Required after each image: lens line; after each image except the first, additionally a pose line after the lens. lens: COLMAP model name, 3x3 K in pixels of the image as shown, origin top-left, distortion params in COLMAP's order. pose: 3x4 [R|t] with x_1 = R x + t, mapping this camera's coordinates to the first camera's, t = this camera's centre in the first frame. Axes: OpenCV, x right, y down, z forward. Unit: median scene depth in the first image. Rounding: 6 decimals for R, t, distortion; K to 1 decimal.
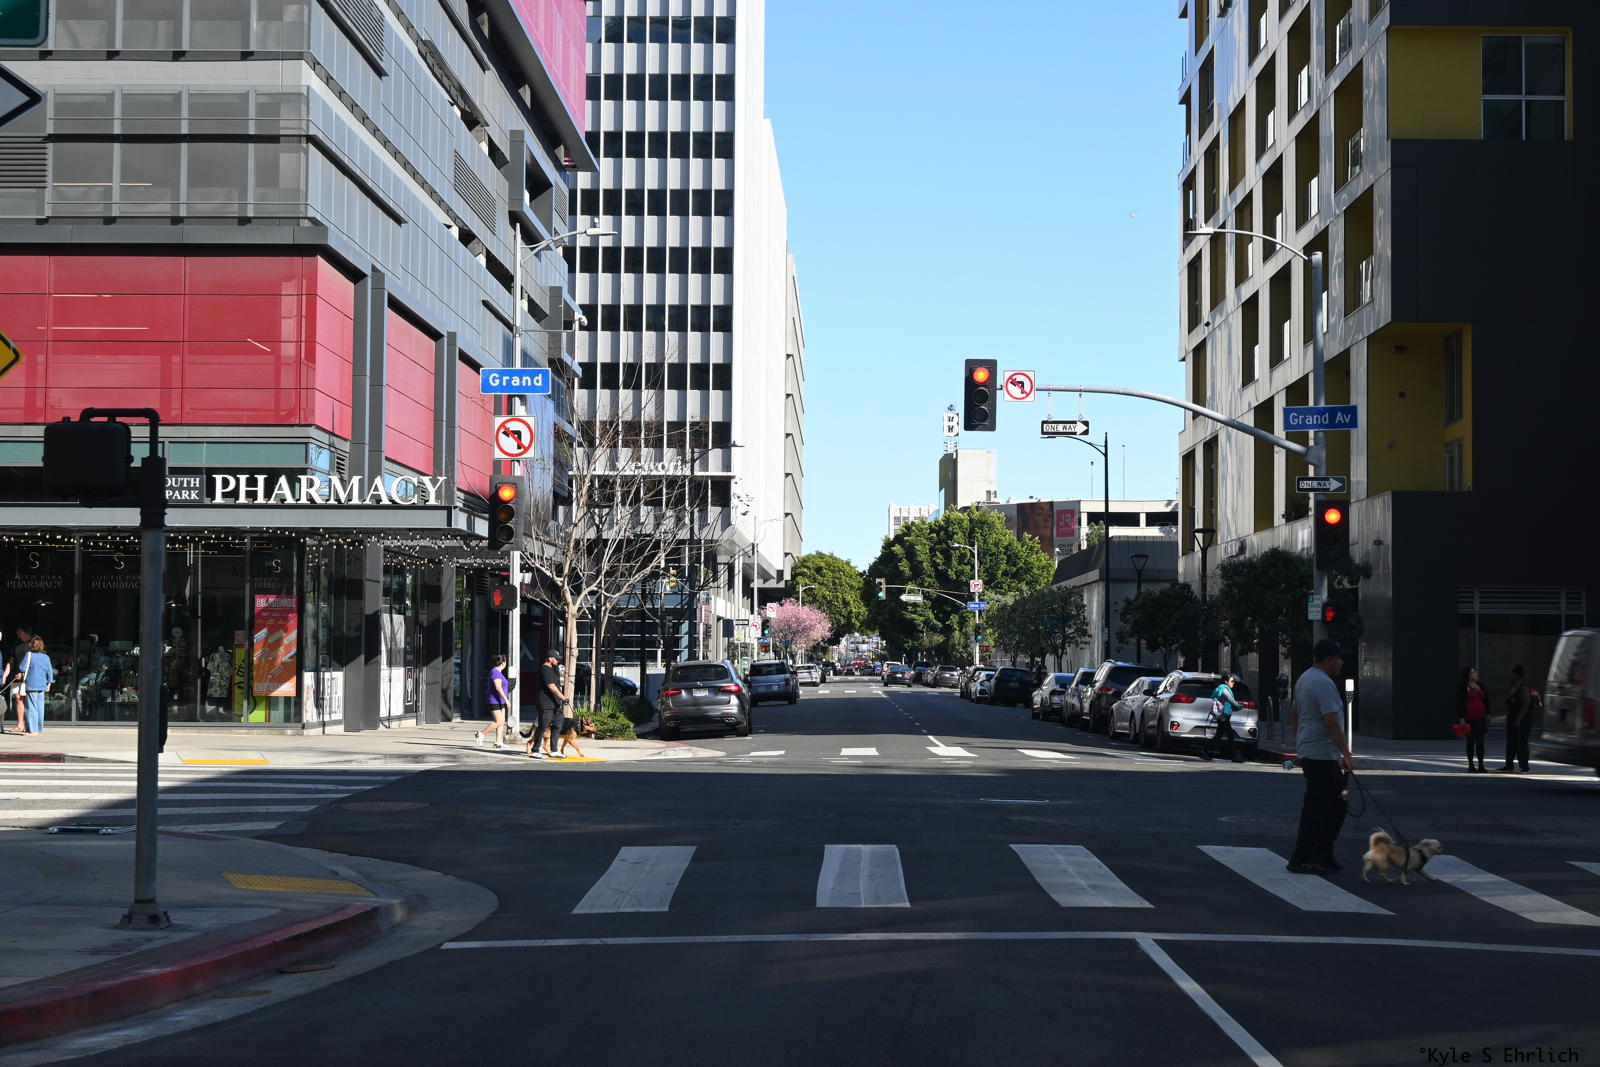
lens RADIAL K [[2530.9, 0, 803.6], [0, 2530.9, 534.0], [0, 0, 1]] dist [-0.010897, 0.000000]
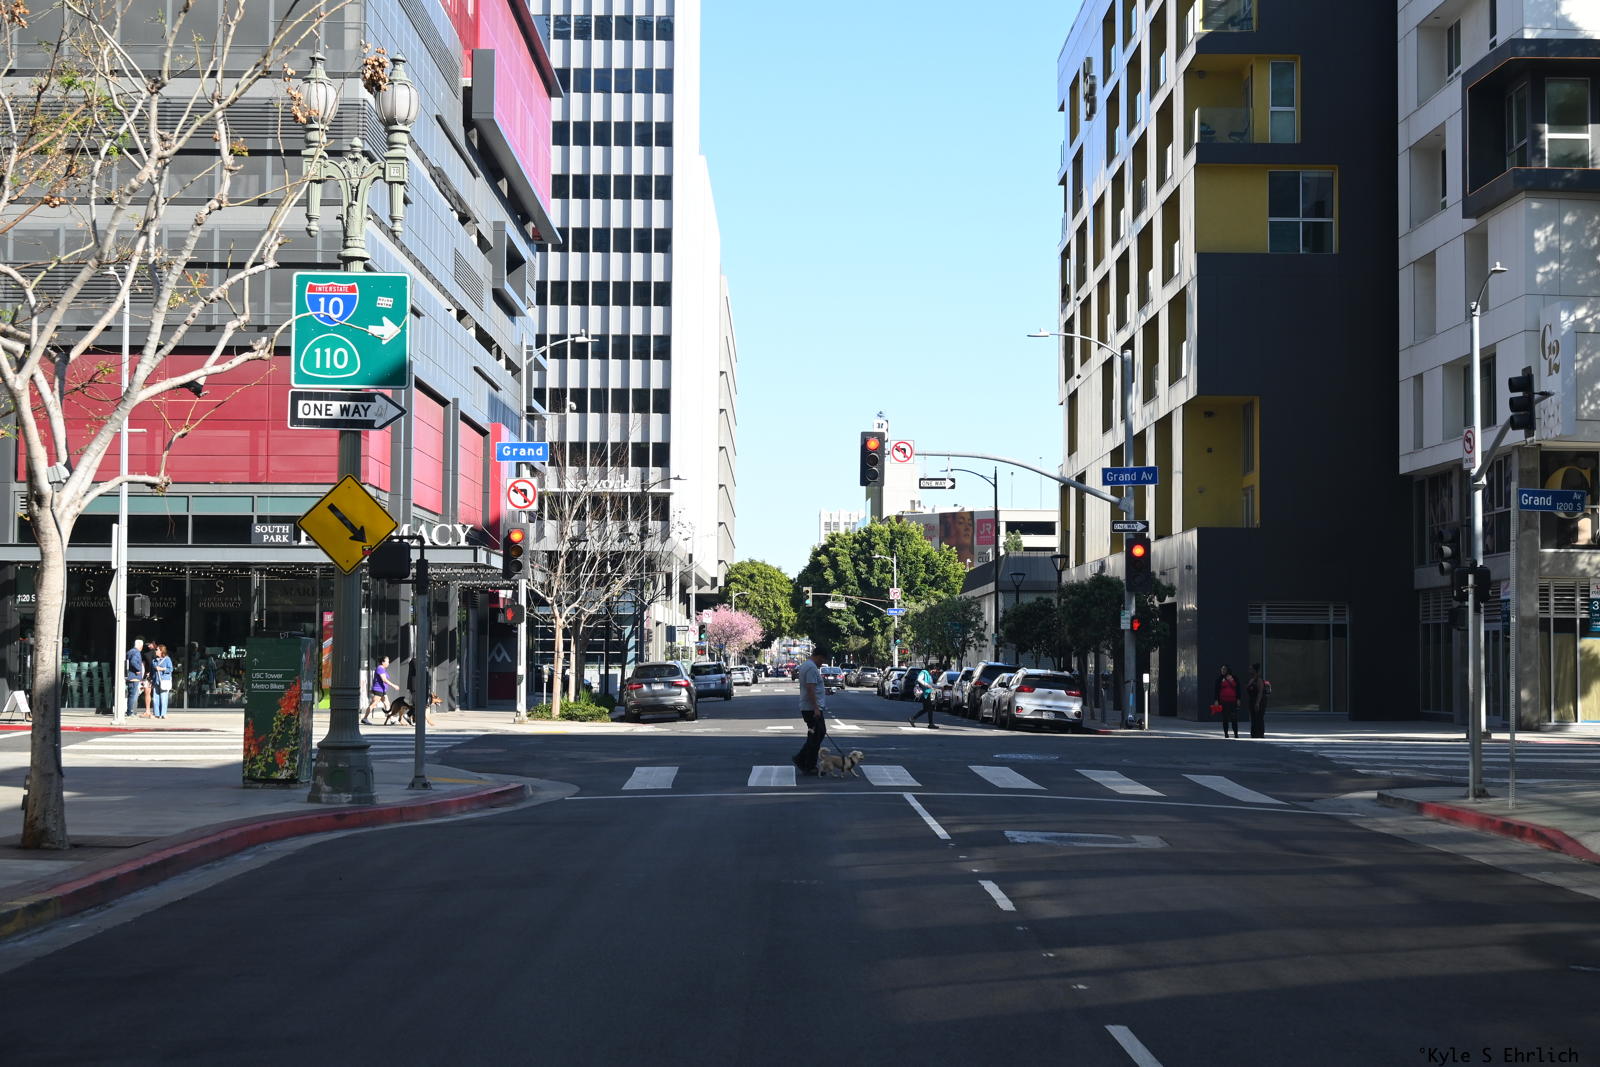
lens RADIAL K [[2530.9, 0, 802.9], [0, 2530.9, 533.2], [0, 0, 1]] dist [-0.010897, 0.000000]
pose [[0.999650, -0.001183, 0.026412, -0.001078], [0.001217, 0.999998, -0.001261, -0.012809], [-0.026410, 0.001293, 0.999650, -0.275953]]
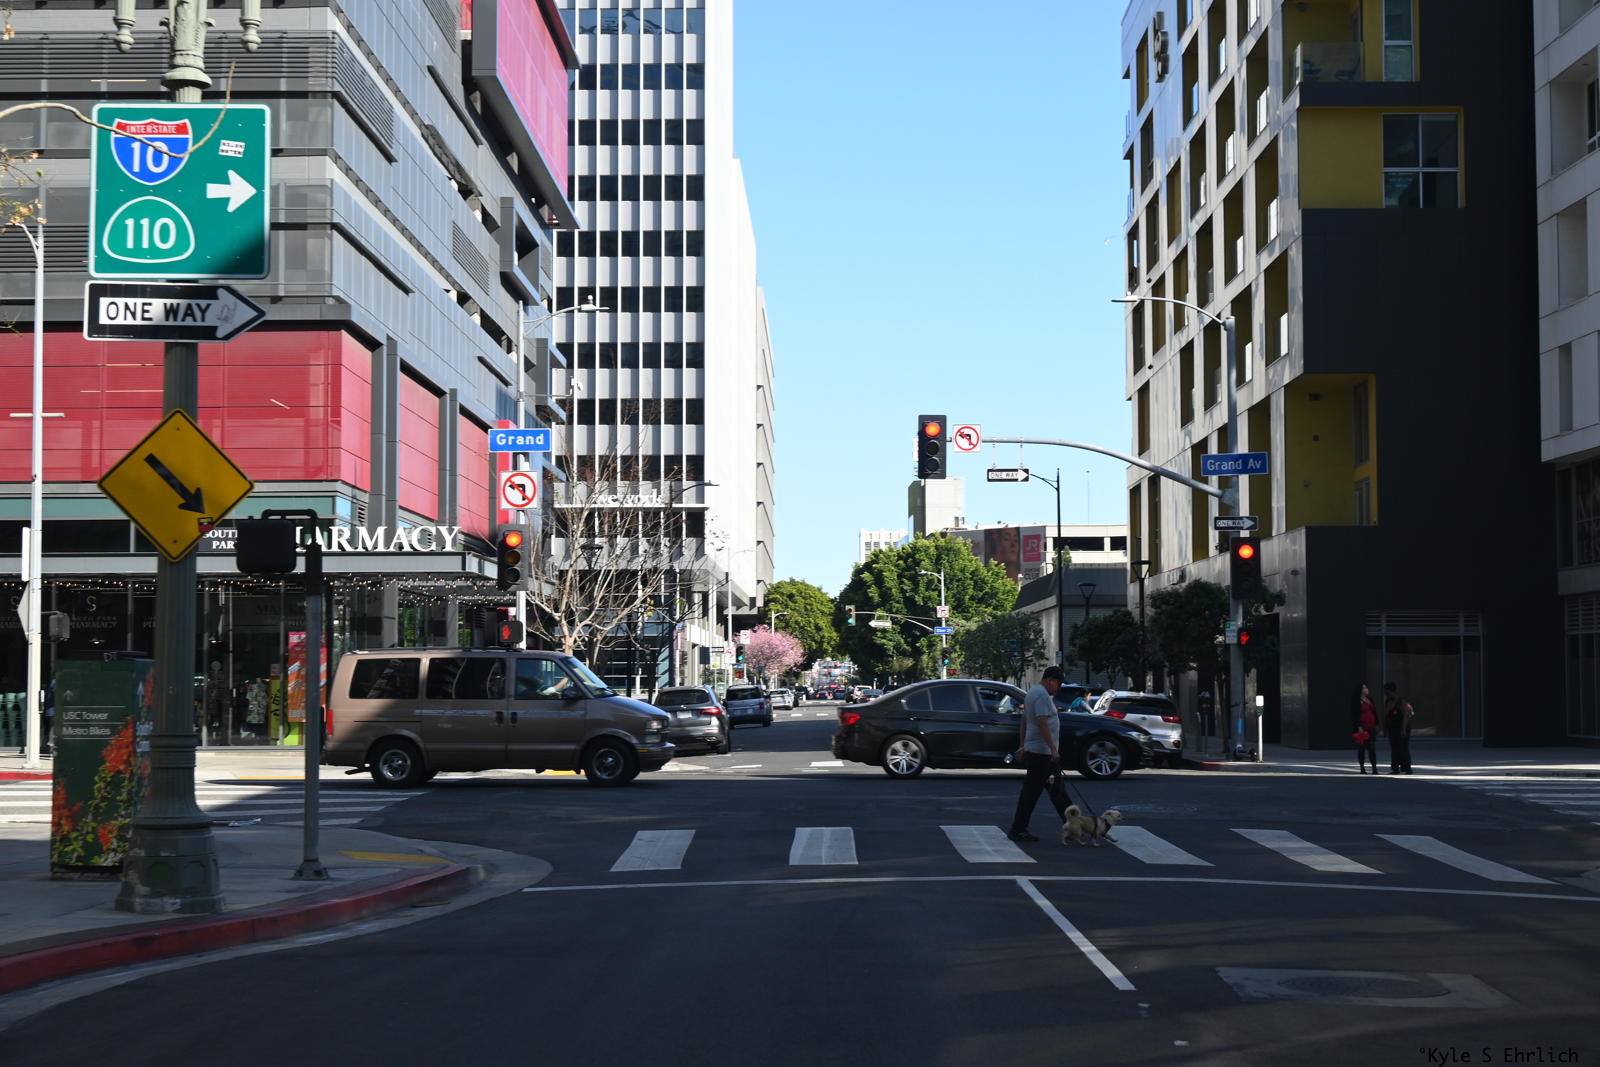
lens RADIAL K [[2530.9, 0, 801.0], [0, 2530.9, 529.0], [0, 0, 1]] dist [-0.010897, 0.000000]
pose [[0.999892, -0.010617, 0.010172, -0.000161], [0.010736, 0.999874, -0.011730, -0.005113], [-0.010046, 0.011838, 0.999879, -0.107279]]
